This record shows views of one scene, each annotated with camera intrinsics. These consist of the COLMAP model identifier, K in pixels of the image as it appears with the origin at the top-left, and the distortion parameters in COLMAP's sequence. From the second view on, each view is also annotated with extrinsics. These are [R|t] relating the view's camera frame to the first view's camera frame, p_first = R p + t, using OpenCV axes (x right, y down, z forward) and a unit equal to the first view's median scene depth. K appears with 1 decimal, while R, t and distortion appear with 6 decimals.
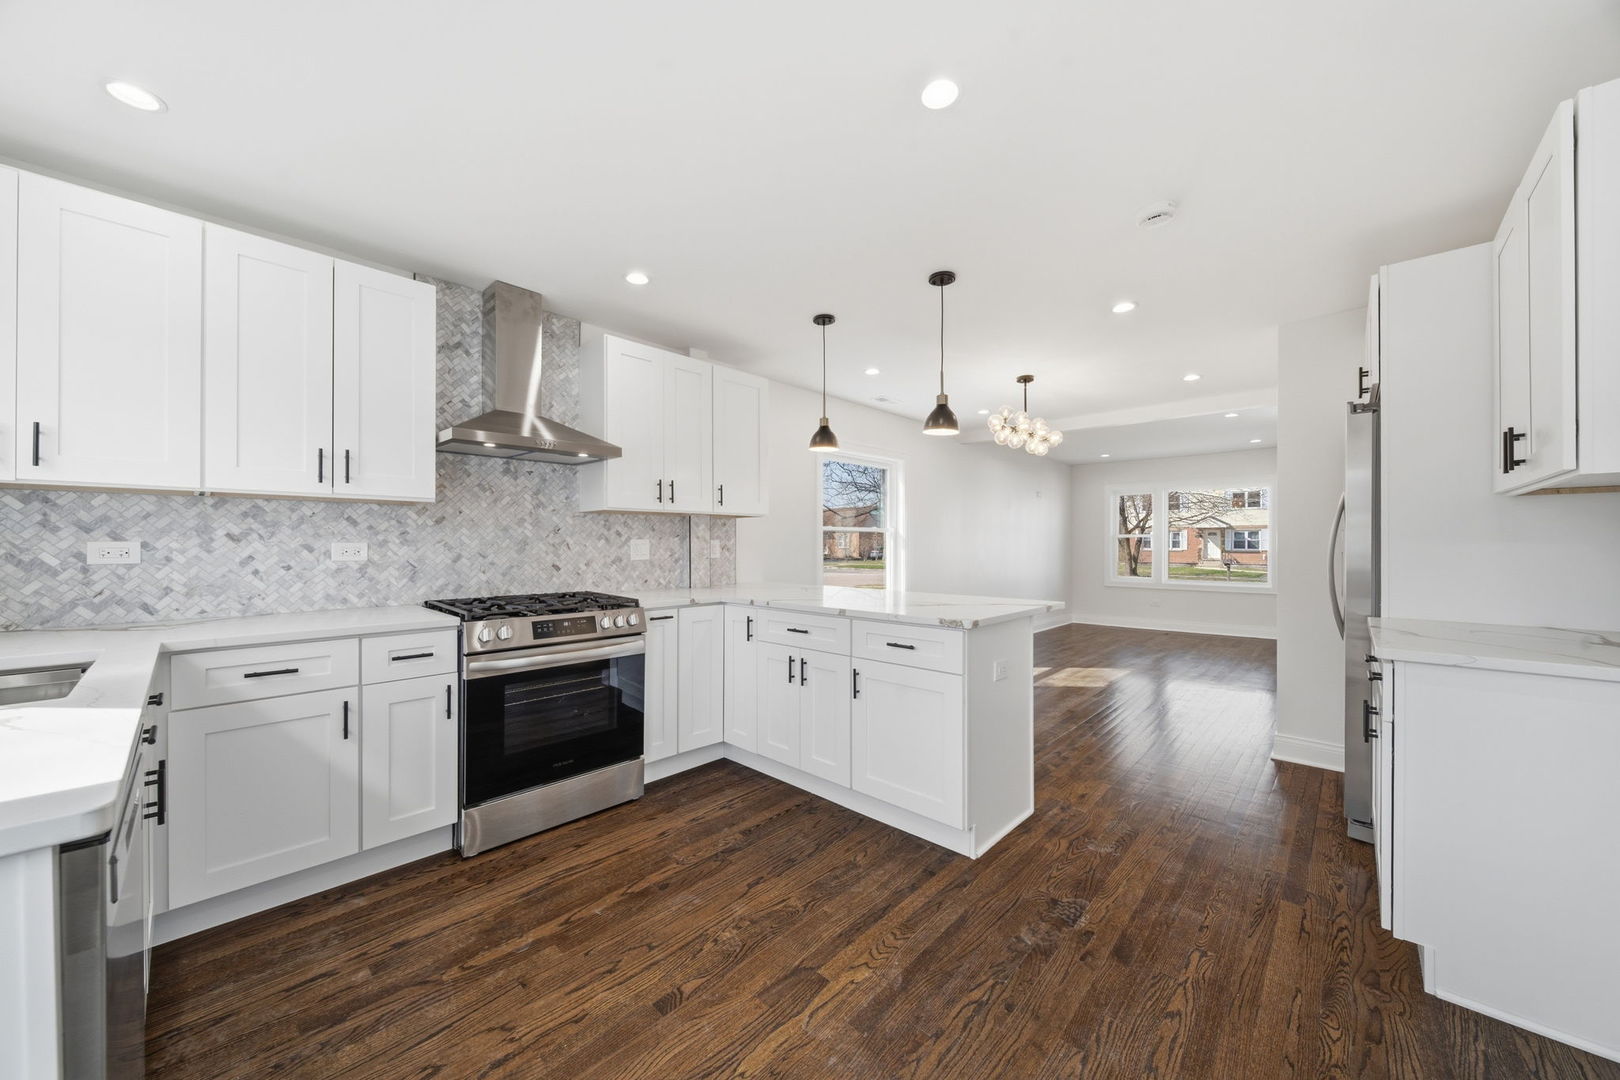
lens RADIAL K [[588.9, 0, 807.1], [0, 588.9, 537.9], [0, 0, 1]] dist [-0.001157, -0.000313]
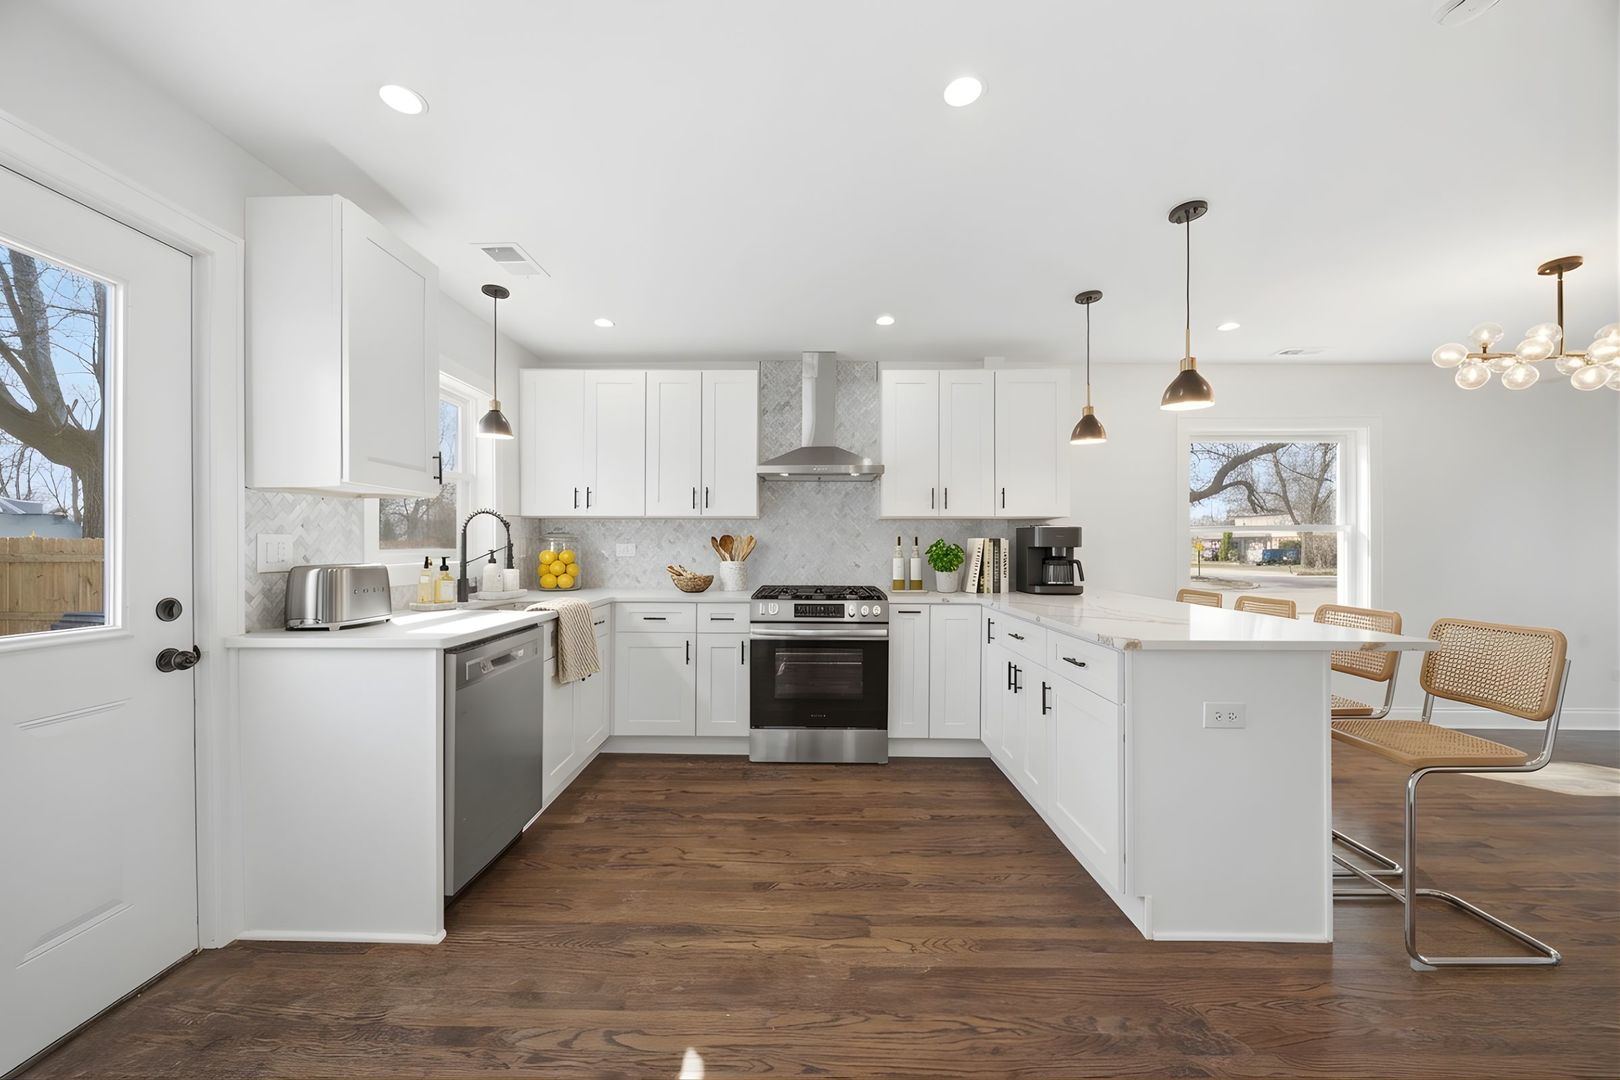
lens RADIAL K [[590.2, 0, 794.4], [0, 590.2, 533.7], [0, 0, 1]] dist [-0.000721, -0.000775]
pose [[0.669023, -0.013978, -0.743110, 0.567705], [0.004410, 0.999880, -0.014838, 0.001998], [0.743228, 0.006650, 0.669005, 0.098437]]
